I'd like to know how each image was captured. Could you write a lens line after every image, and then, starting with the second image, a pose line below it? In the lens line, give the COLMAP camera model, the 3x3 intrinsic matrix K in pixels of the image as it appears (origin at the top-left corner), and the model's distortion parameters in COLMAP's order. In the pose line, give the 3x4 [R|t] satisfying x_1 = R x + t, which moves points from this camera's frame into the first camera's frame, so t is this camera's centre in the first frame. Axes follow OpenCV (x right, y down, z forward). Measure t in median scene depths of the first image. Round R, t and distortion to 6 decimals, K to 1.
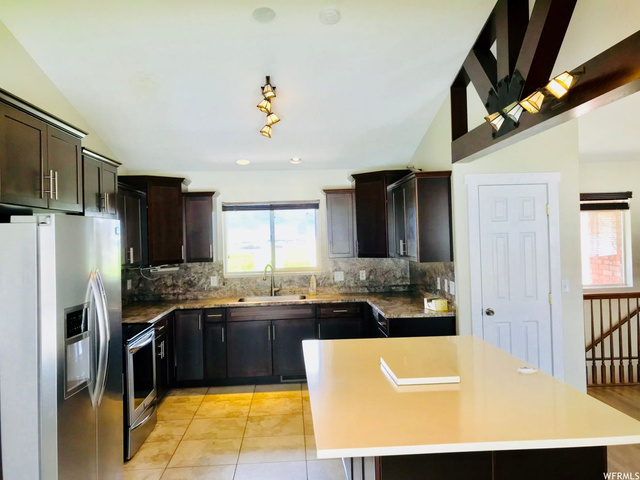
lens RADIAL K [[521.8, 0, 320.0], [0, 521.8, 240.0], [0, 0, 1]] dist [0.010564, 0.004065]
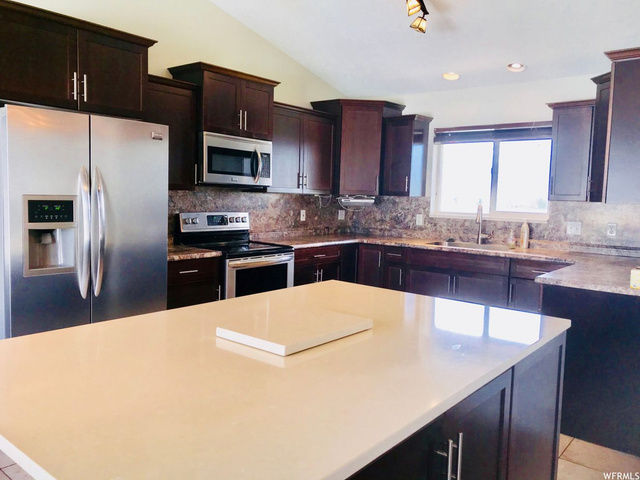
lens RADIAL K [[521.3, 0, 320.0], [0, 521.3, 240.0], [0, 0, 1]] dist [0.095709, -0.121936]
pose [[0.730880, 0.114371, -0.672855, 0.275984], [-0.056393, 0.992608, 0.107467, 0.027118], [0.680172, -0.040601, 0.731927, 0.232249]]
